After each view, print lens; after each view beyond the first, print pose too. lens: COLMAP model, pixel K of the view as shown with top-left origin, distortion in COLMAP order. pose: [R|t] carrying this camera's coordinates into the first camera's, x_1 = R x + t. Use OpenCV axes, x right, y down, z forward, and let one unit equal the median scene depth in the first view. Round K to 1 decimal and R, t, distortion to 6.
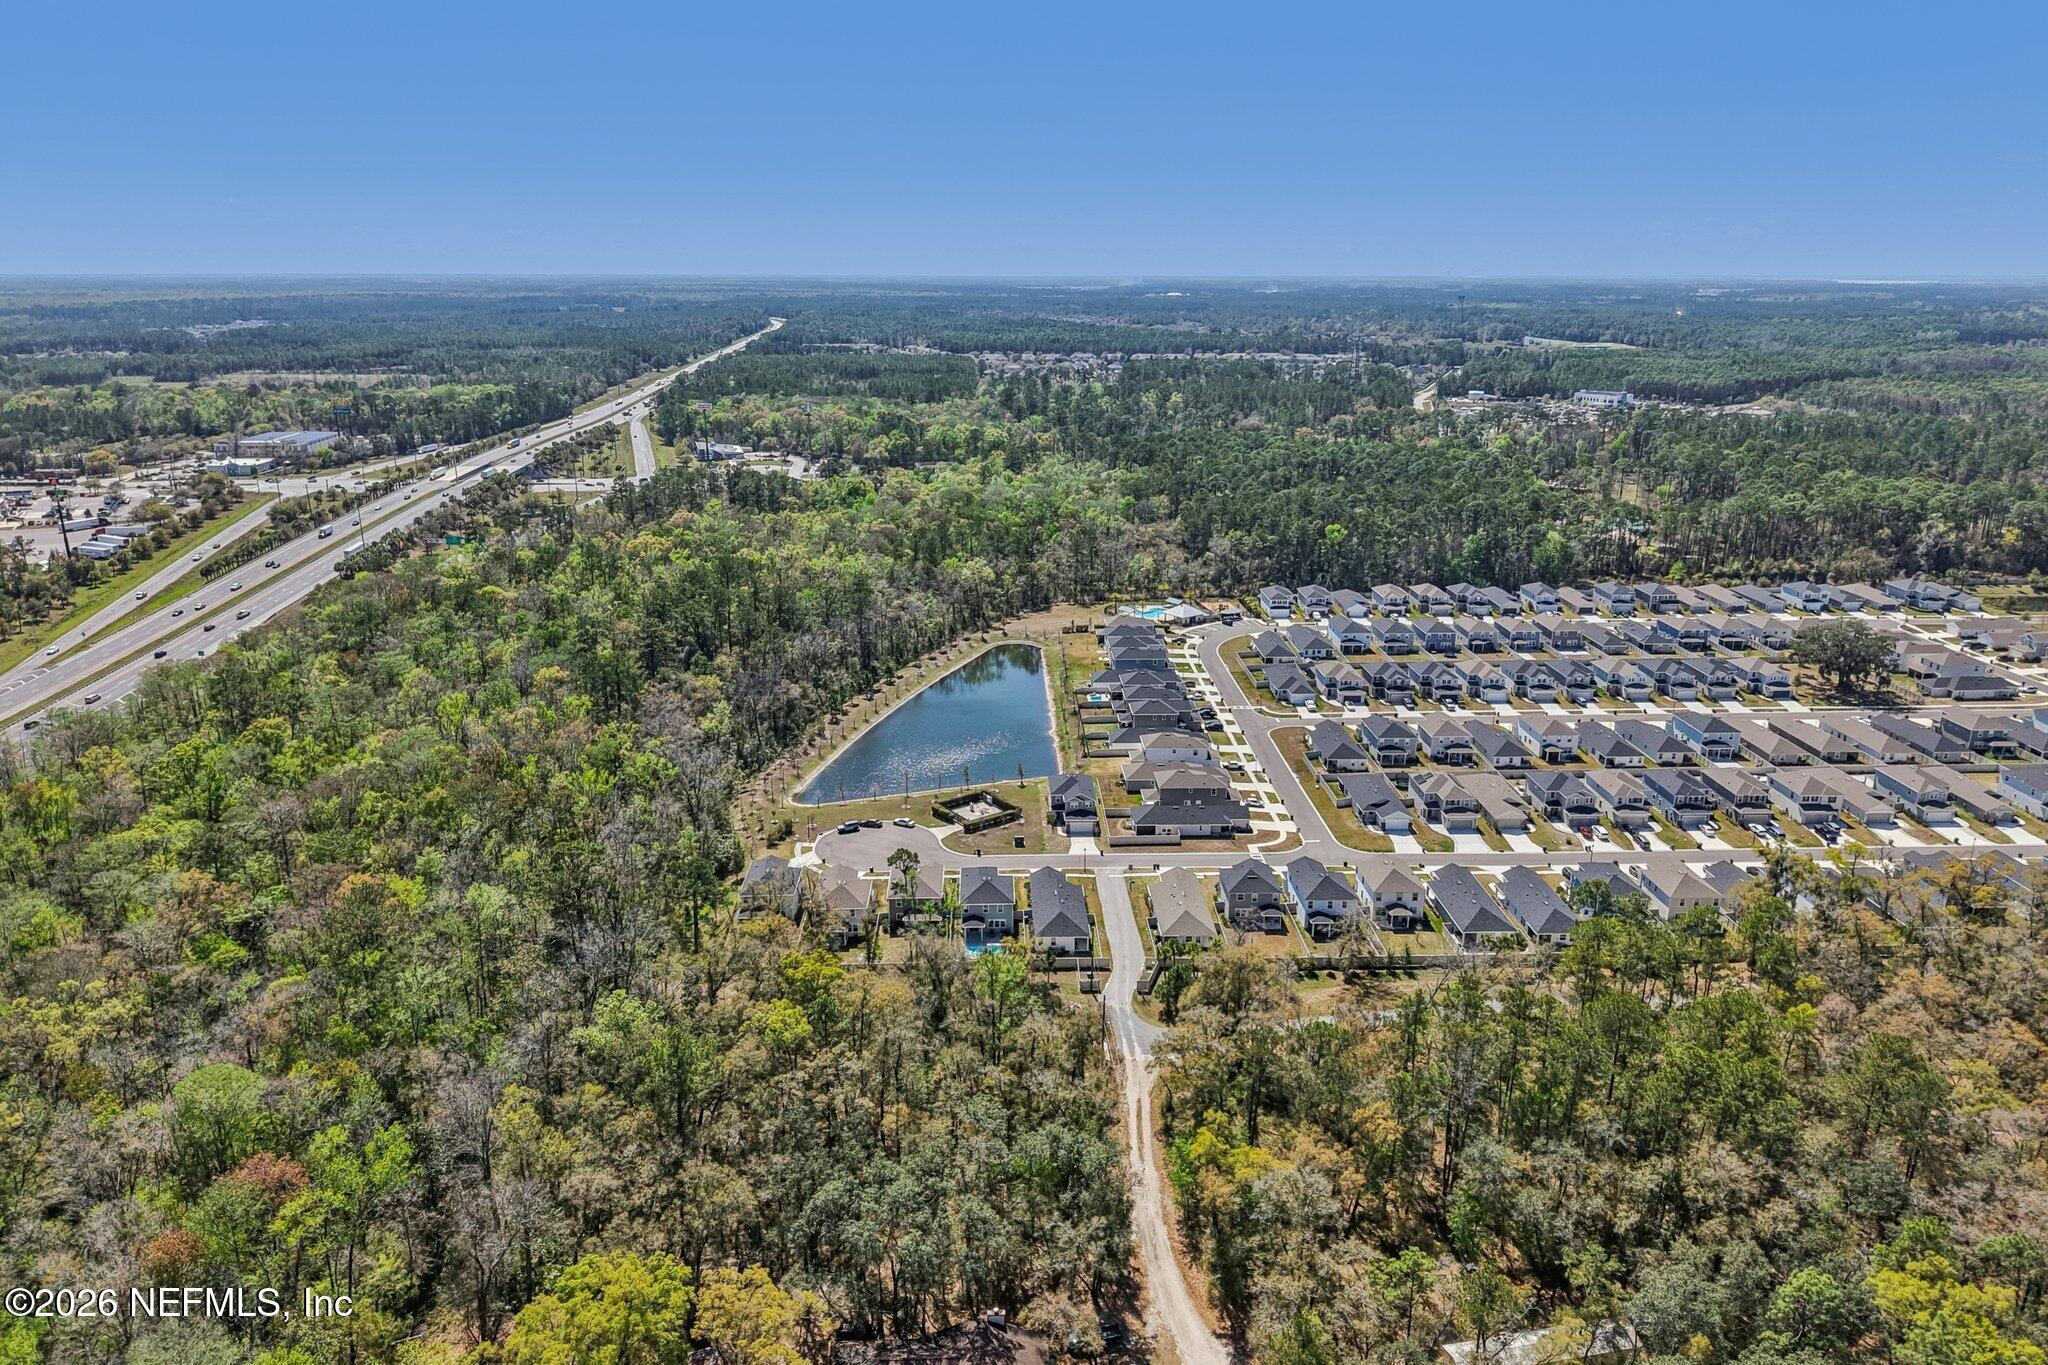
lens RADIAL K [[1371.2, 0, 1012.2], [0, 1371.2, 672.1], [0, 0, 1]] dist [0.034592, -0.034848]
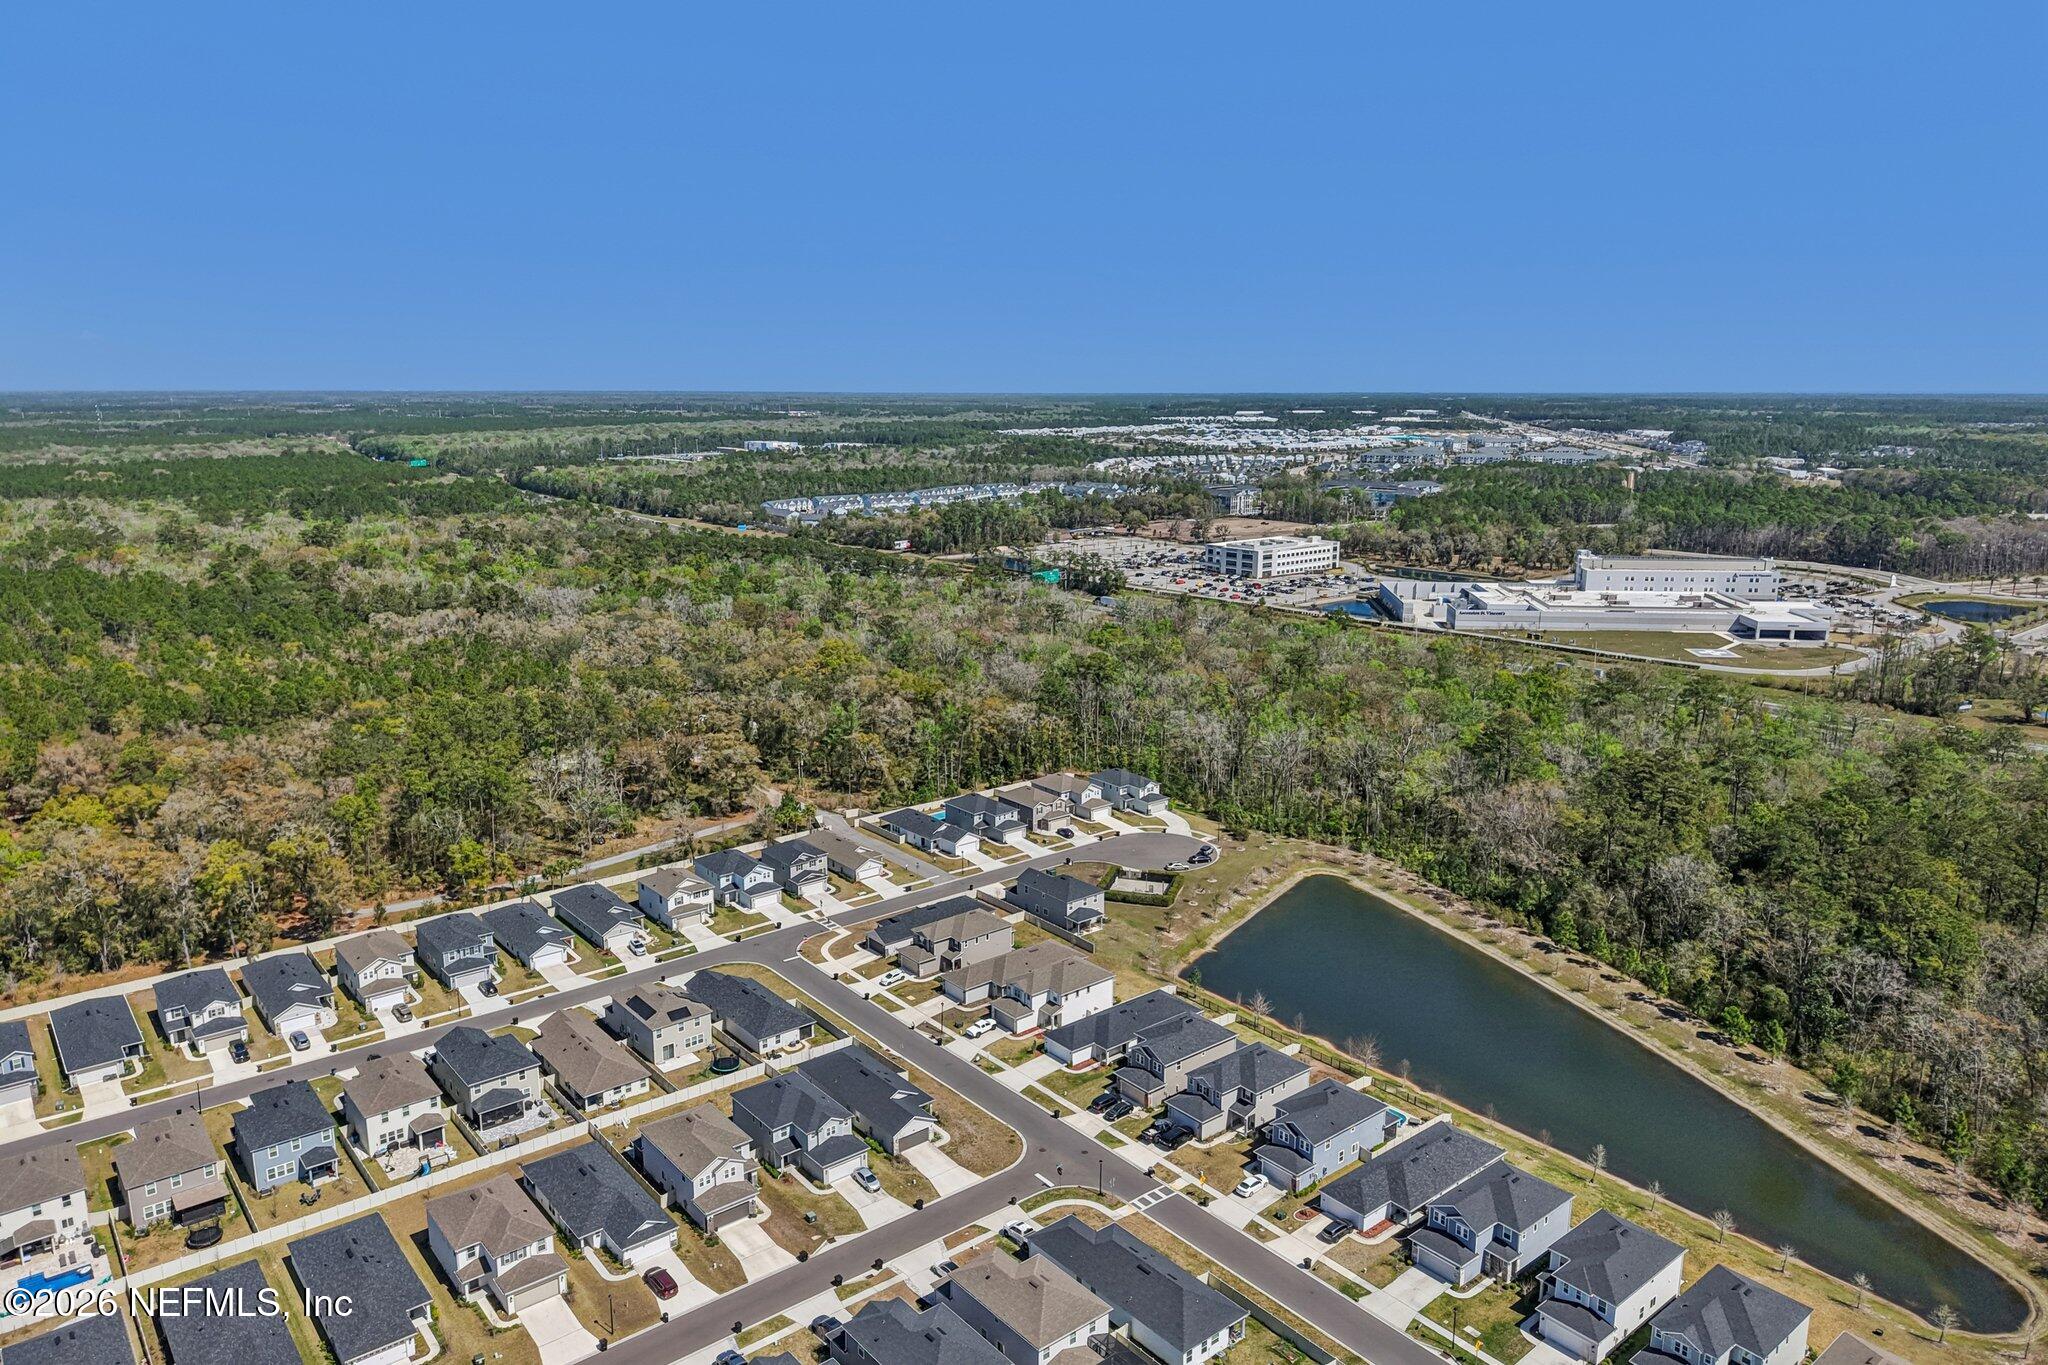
lens RADIAL K [[1371.2, 0, 1030.5], [0, 1371.2, 682.5], [0, 0, 1]] dist [0.034592, -0.034848]
pose [[-0.788703, 0.128588, -0.601176, 0.503906], [-0.171557, 0.892999, 0.416079, -0.346062], [0.590352, 0.431299, -0.682251, 1.361660]]
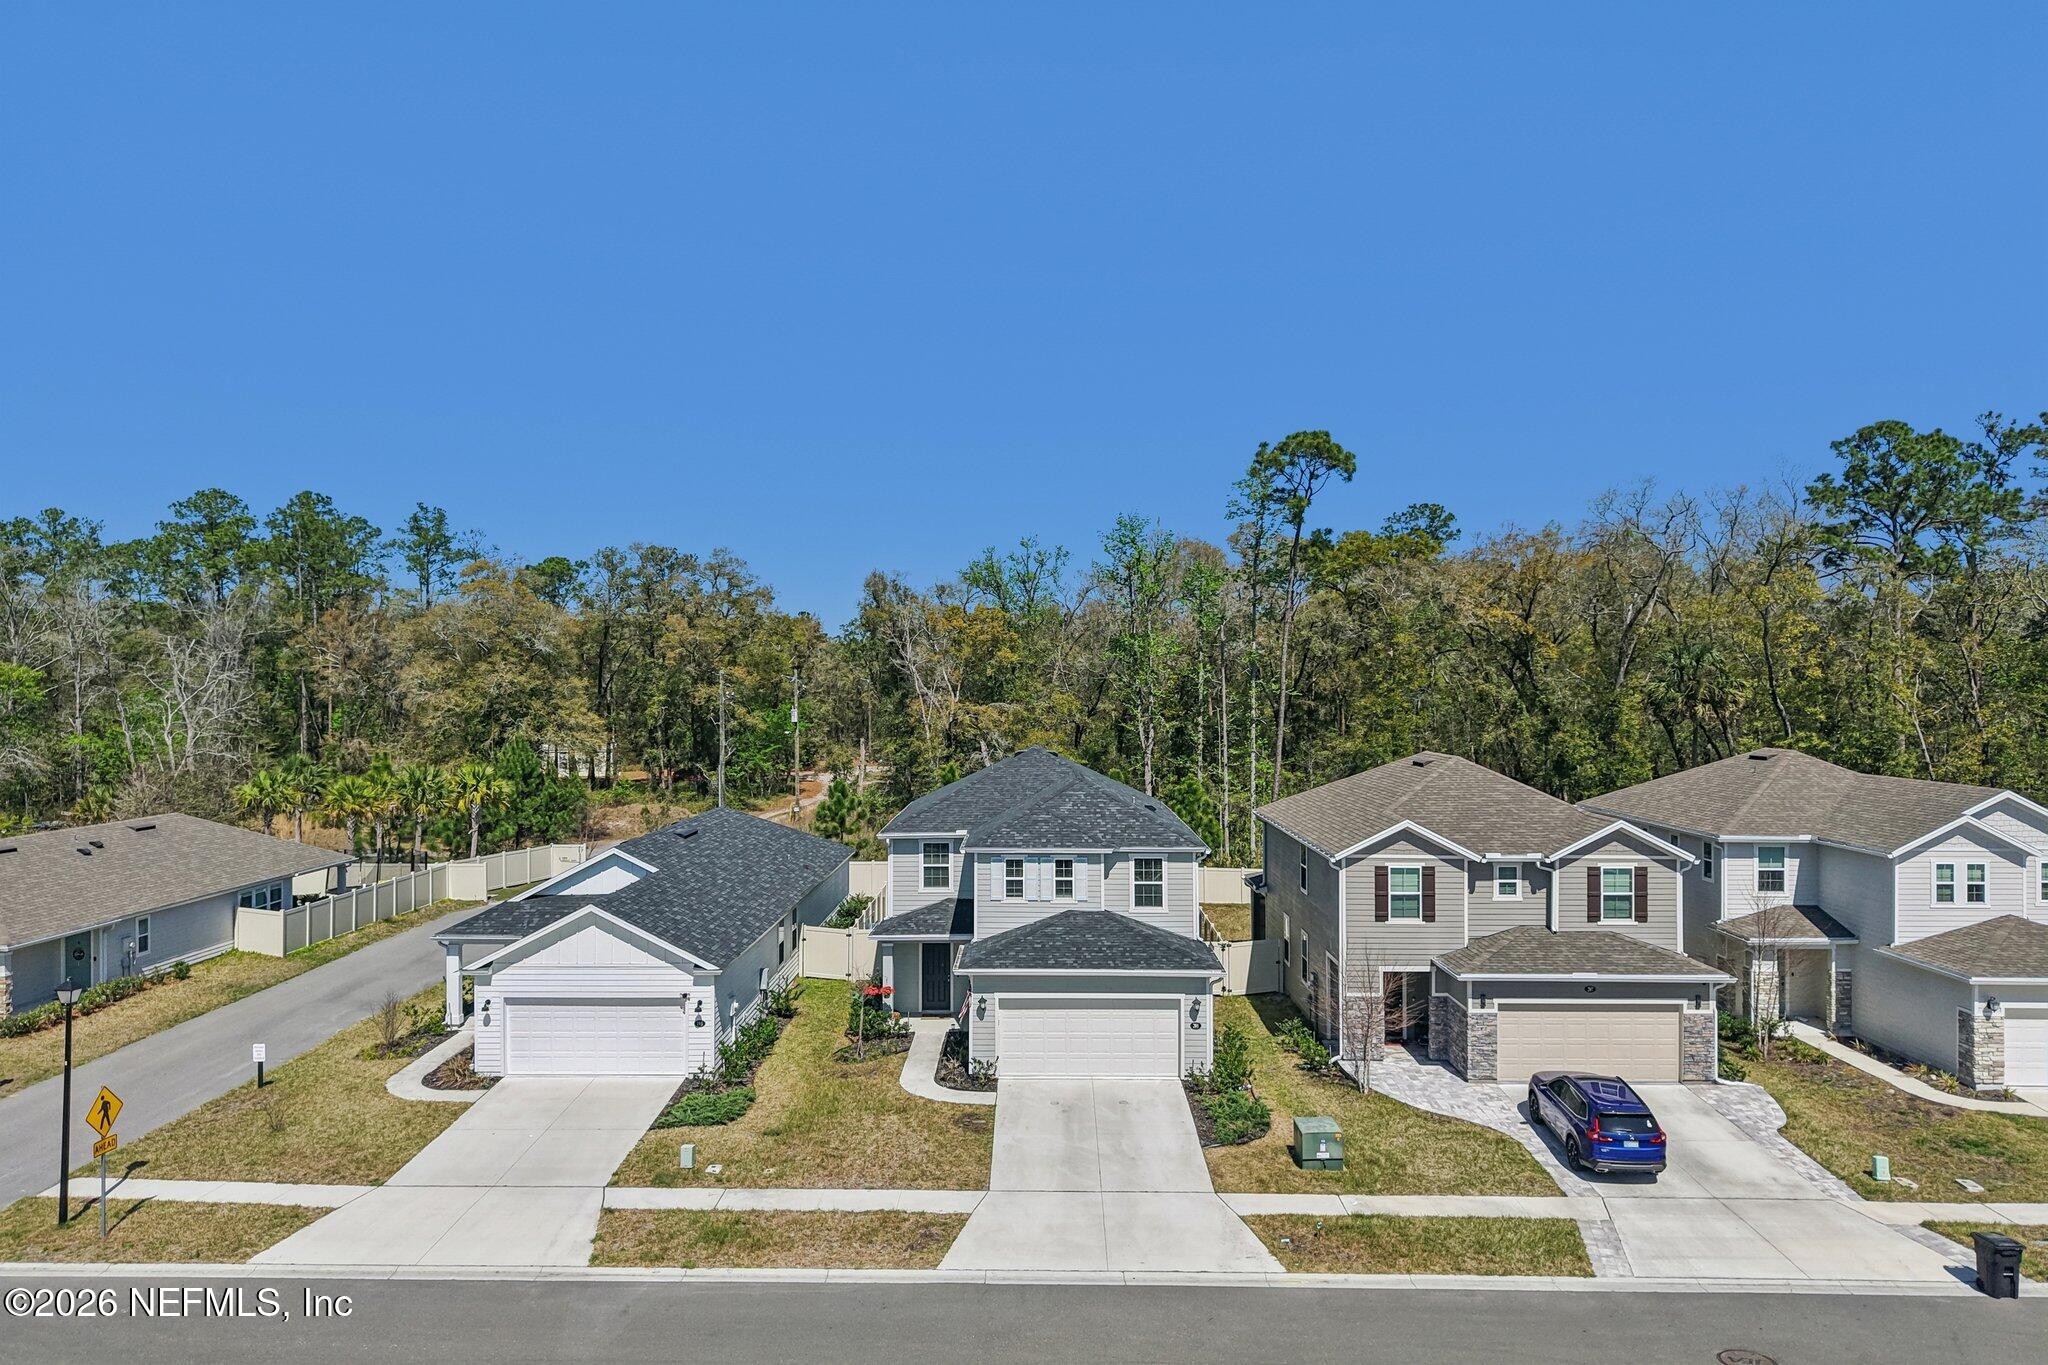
lens RADIAL K [[1371.2, 0, 1019.7], [0, 1371.2, 681.9], [0, 0, 1]] dist [0.034592, -0.034848]
pose [[-0.999061, 0.000599, 0.043325, -0.014853], [0.012540, 0.961110, 0.275882, 0.063246], [-0.041475, 0.276166, -0.960215, 0.879886]]
